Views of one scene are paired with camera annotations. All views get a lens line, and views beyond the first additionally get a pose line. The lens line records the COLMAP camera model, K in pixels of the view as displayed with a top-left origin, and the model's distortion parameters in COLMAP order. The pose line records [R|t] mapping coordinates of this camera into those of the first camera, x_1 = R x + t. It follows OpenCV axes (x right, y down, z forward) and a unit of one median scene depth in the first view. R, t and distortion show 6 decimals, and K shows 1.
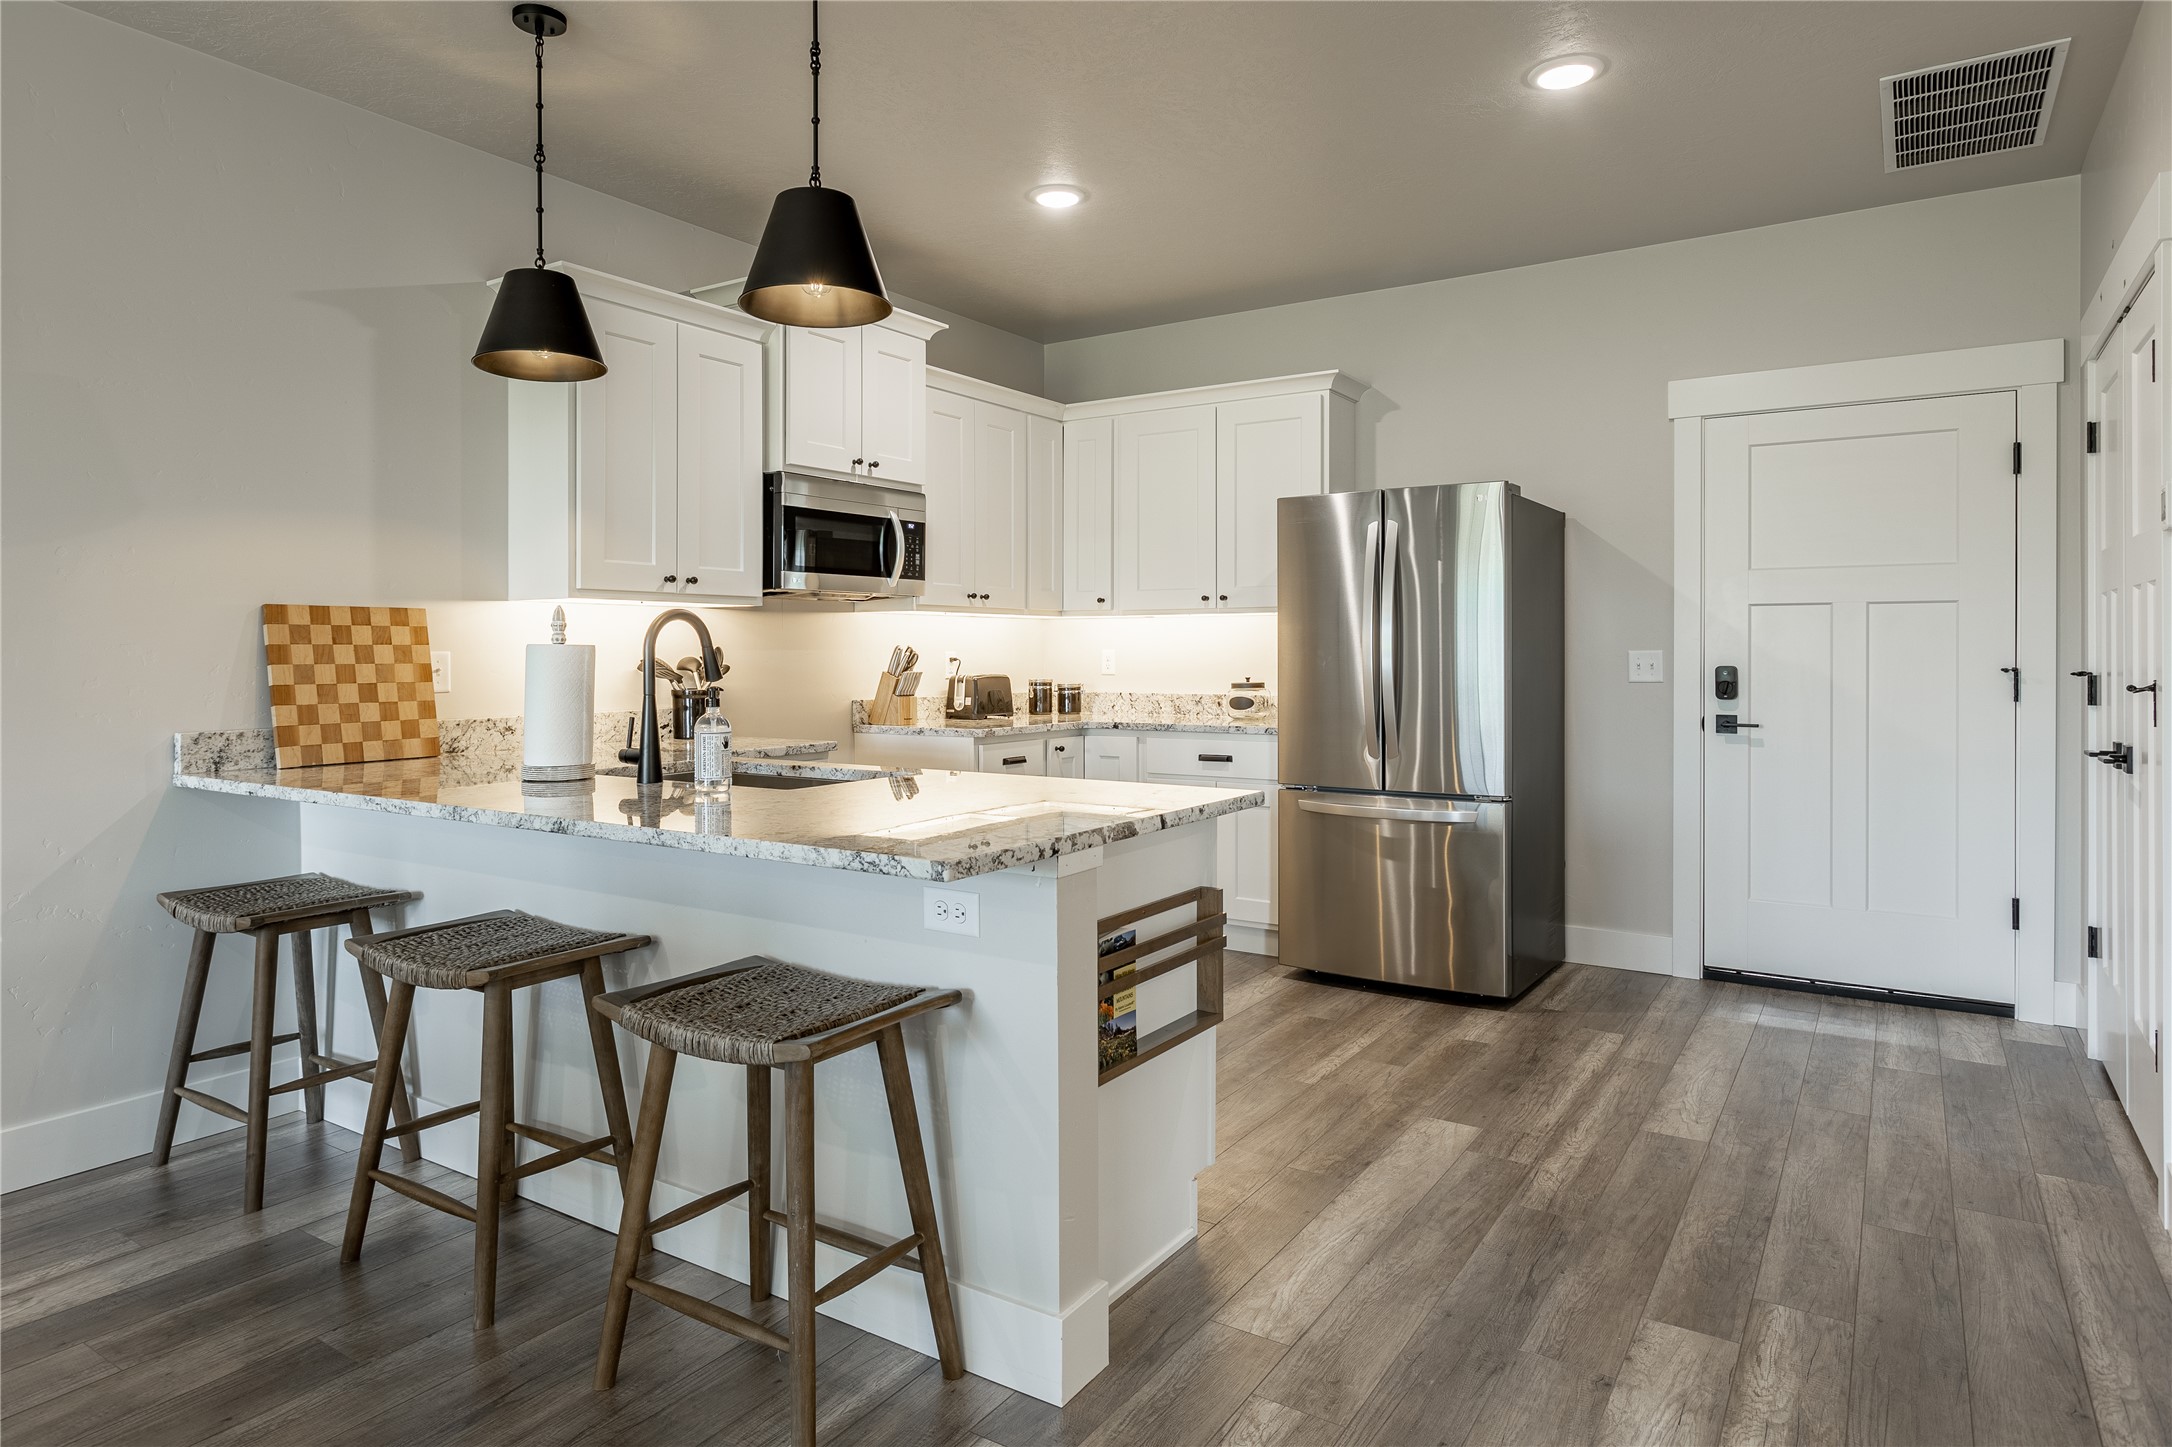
lens RADIAL K [[1276.1, 0, 1052.8], [0, 1276.1, 658.9], [0, 0, 1]] dist [-0.000203, -0.000369]
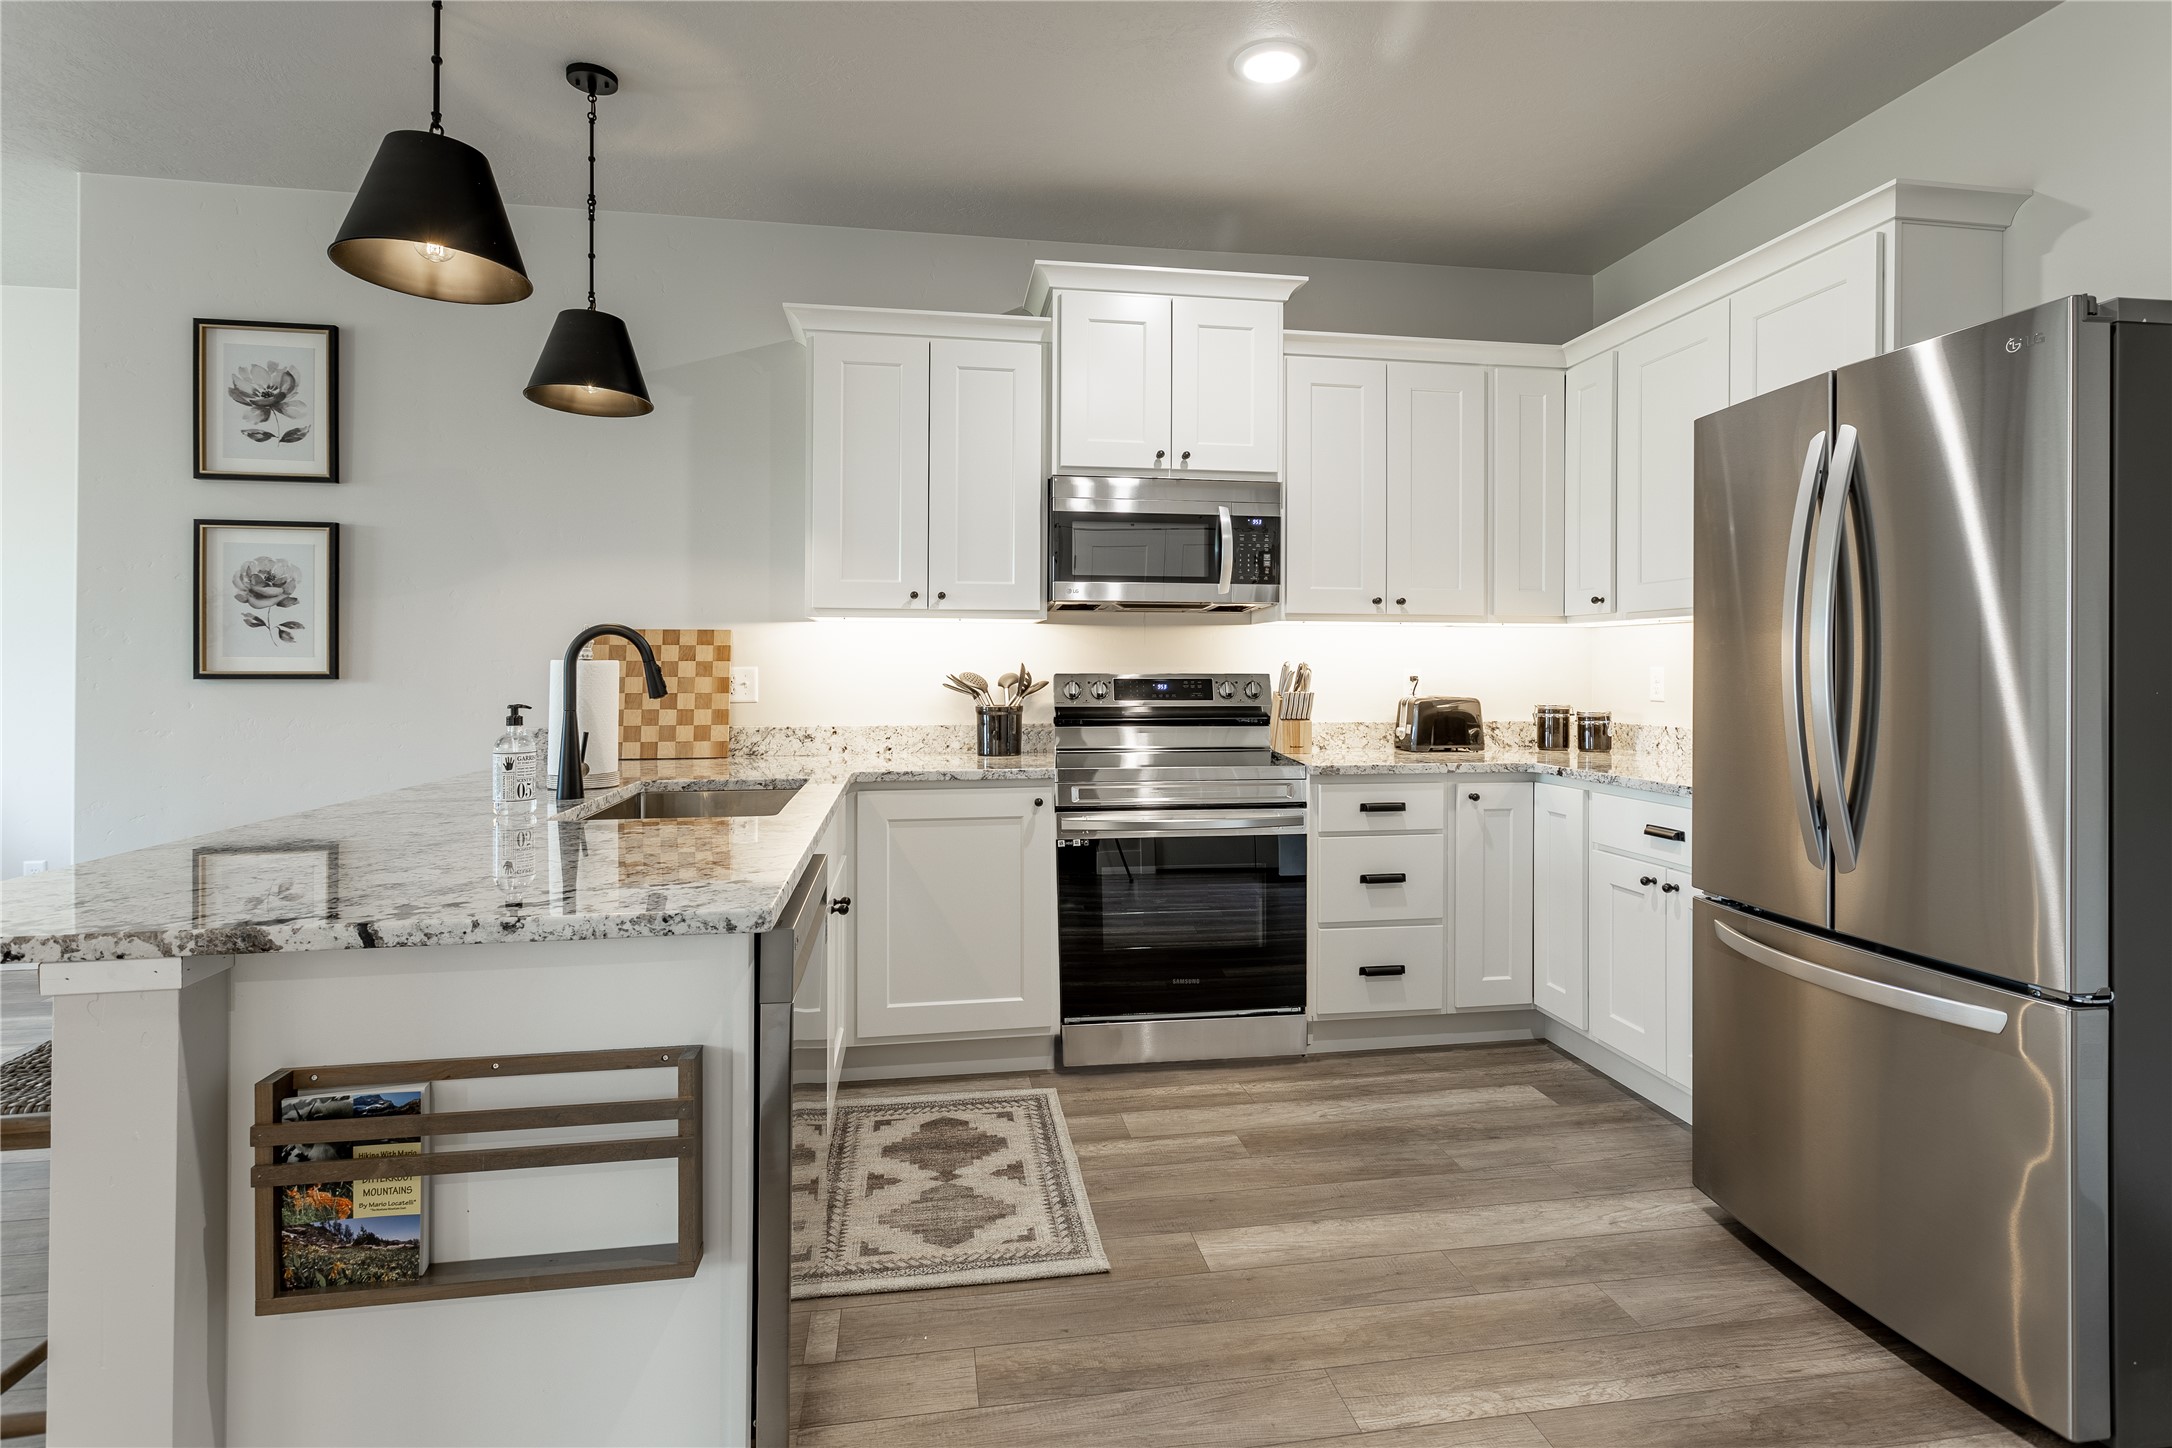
lens RADIAL K [[1090.2, 0, 1100.2], [0, 1090.2, 666.8], [0, 0, 1]] dist [0.004278, 0.001149]
pose [[0.689873, 0.001826, -0.723928, 0.433534], [-0.006919, 0.999968, -0.004072, -0.003880], [0.723897, 0.007818, 0.689864, 0.525707]]
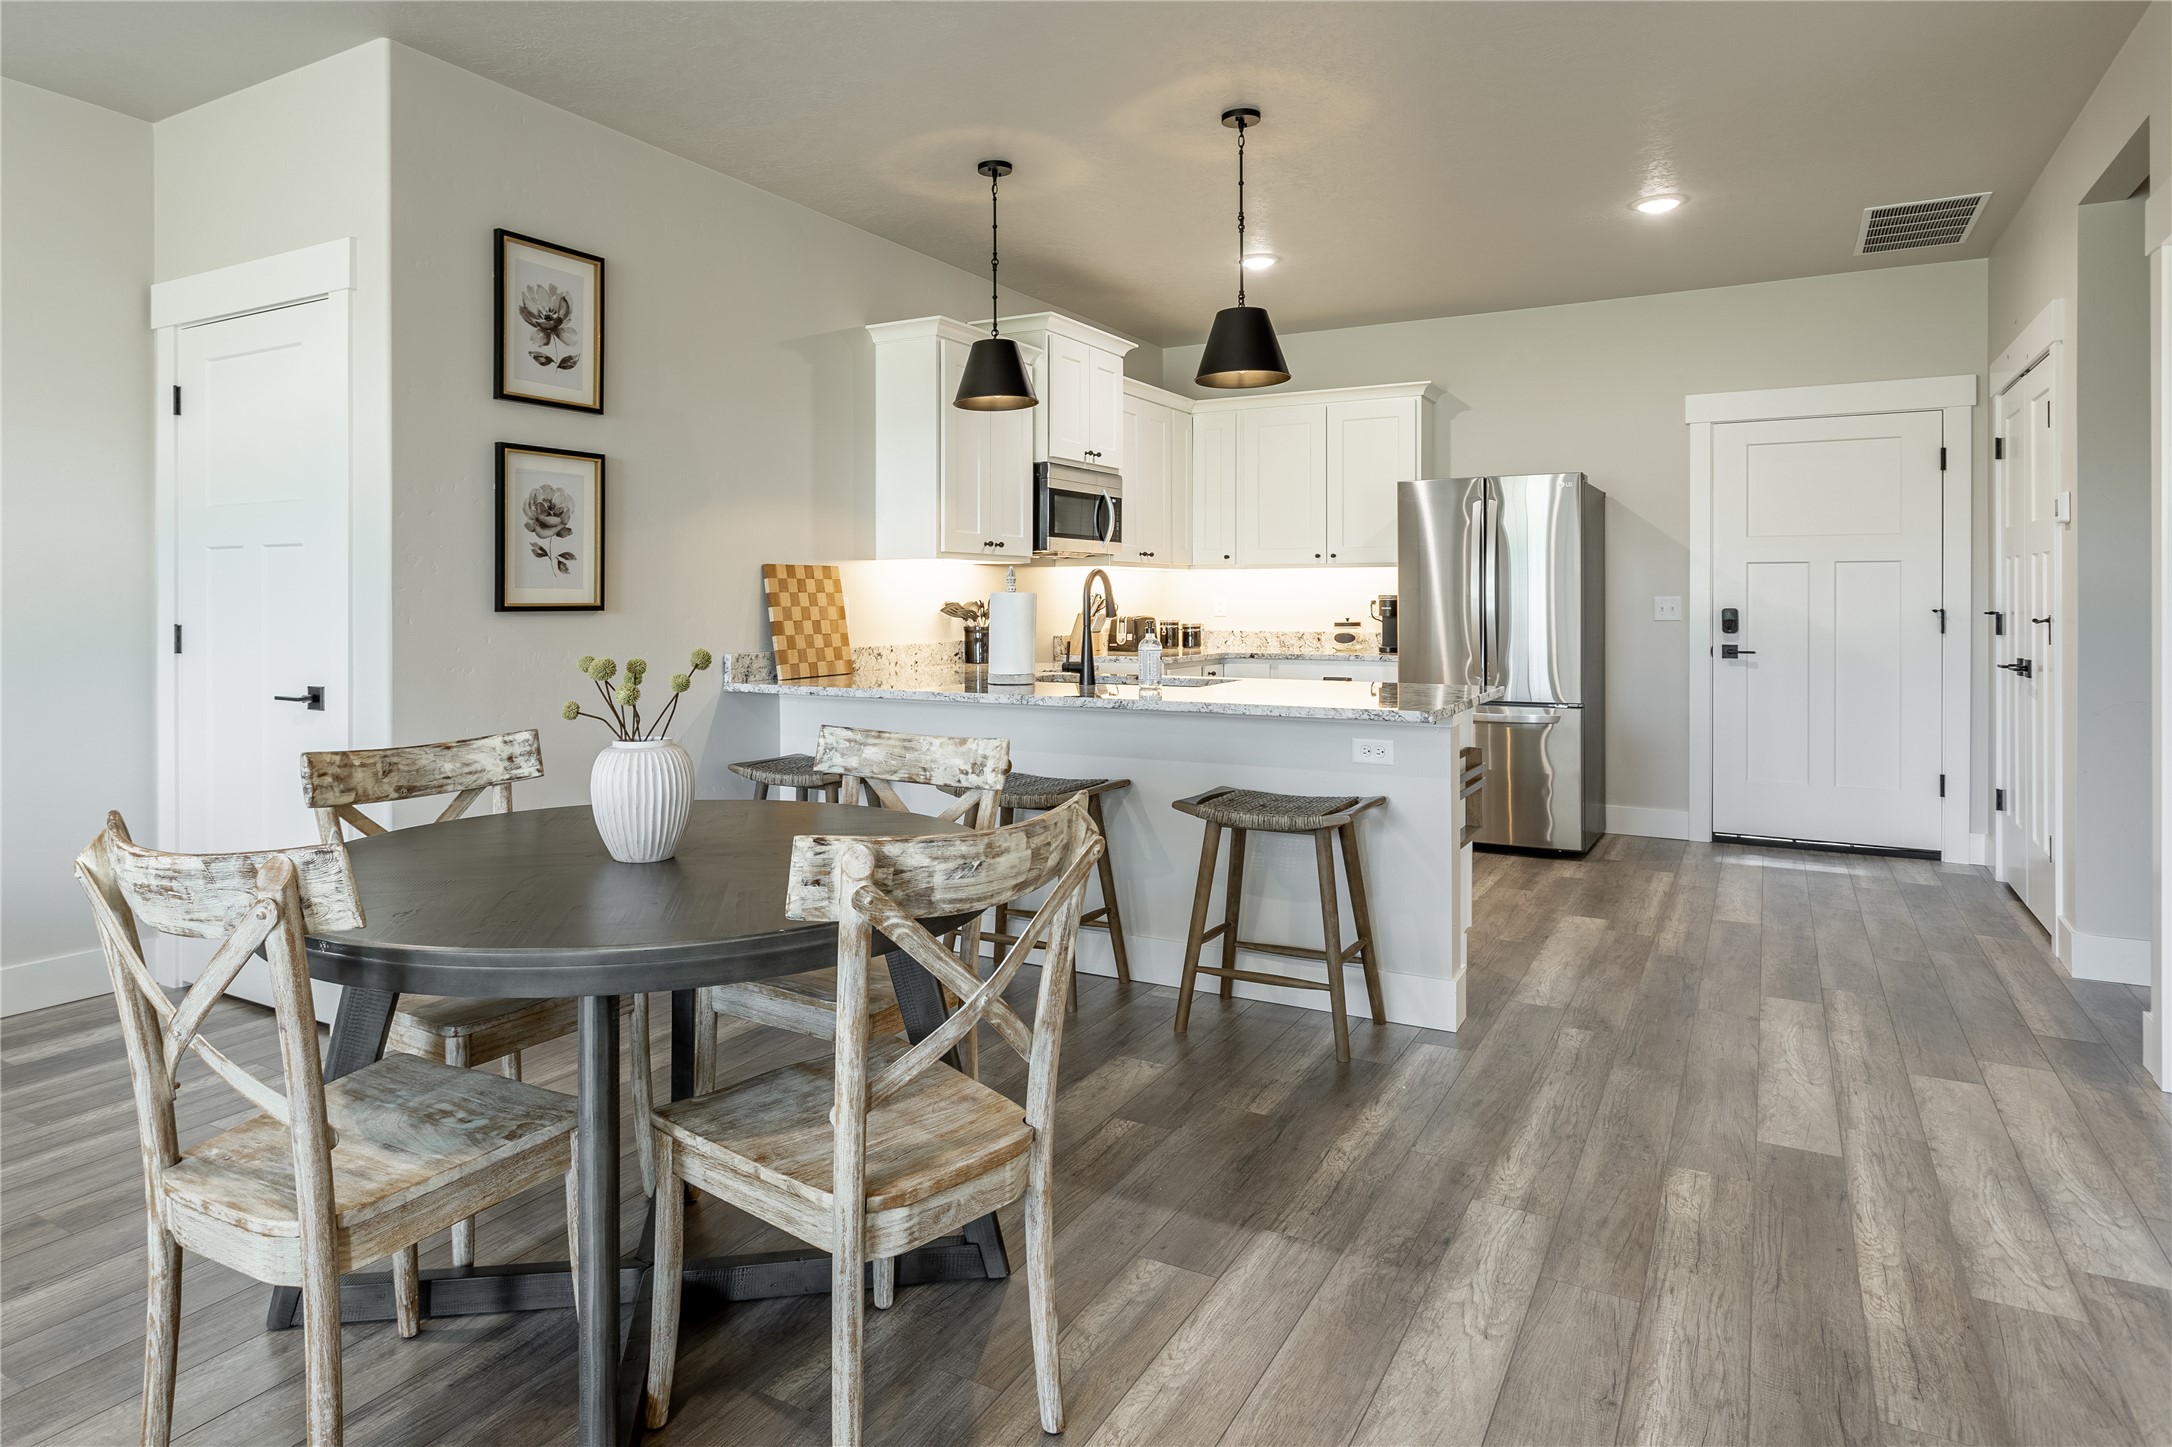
lens RADIAL K [[1287.5, 0, 1001.4], [0, 1287.5, 605.1], [0, 0, 1]] dist [-0.001338, 0.001232]
pose [[0.998718, -0.000246, 0.050611, -0.364032], [0.000246, 1.000000, 0.000012, 0.002327], [-0.050611, 0.000001, 0.998718, -0.373920]]
